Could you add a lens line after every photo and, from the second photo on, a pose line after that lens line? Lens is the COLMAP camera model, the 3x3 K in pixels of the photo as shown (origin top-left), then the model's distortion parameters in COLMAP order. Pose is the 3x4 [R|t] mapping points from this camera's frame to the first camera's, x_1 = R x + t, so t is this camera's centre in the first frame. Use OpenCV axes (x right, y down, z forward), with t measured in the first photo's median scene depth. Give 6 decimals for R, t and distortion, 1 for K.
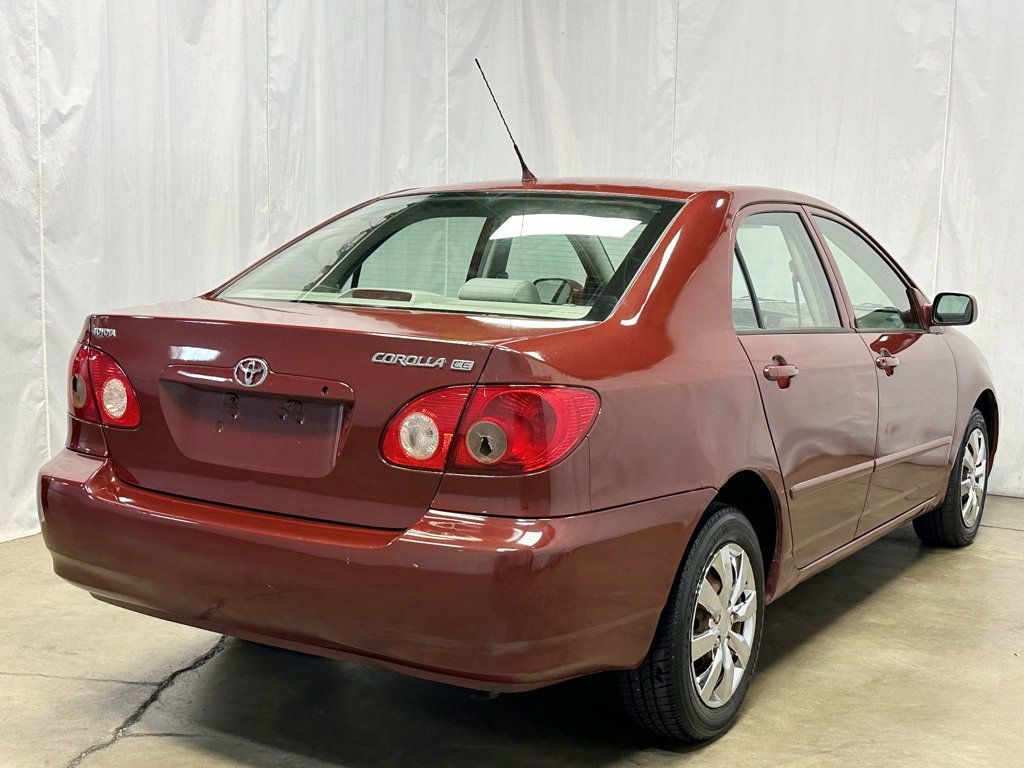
lens RADIAL K [[1317.5, 0, 512.0], [0, 1317.5, 384.0], [0, 0, 1]] dist [0.212140, -0.486171]
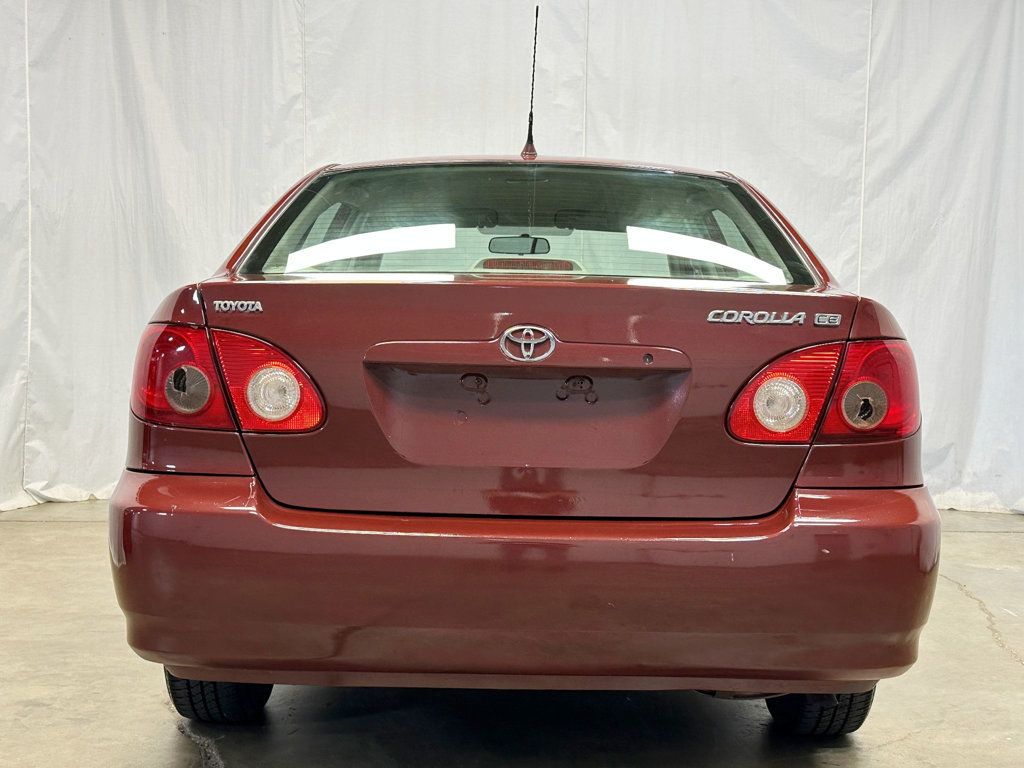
lens RADIAL K [[1317.5, 0, 512.0], [0, 1317.5, 384.0], [0, 0, 1]] dist [0.212140, -0.486171]
pose [[0.846334, -0.029977, 0.531809, -0.579999], [0.058535, 0.997602, -0.036922, 0.041229], [-0.529427, 0.062378, 0.846059, 0.305883]]
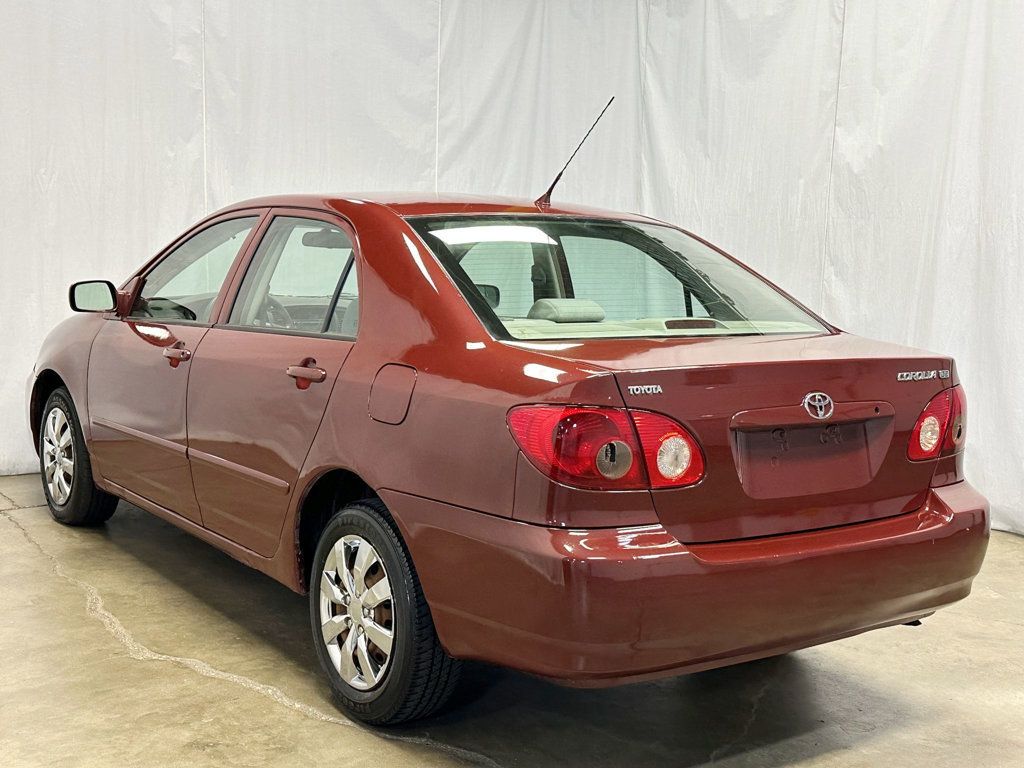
lens RADIAL K [[1317.5, 0, 512.0], [0, 1317.5, 384.0], [0, 0, 1]] dist [0.212140, -0.486171]
pose [[0.369985, -0.120118, 0.921240, -1.194564], [0.072839, 0.992305, 0.100131, -0.142135], [-0.926178, 0.030055, 0.375887, 0.757109]]
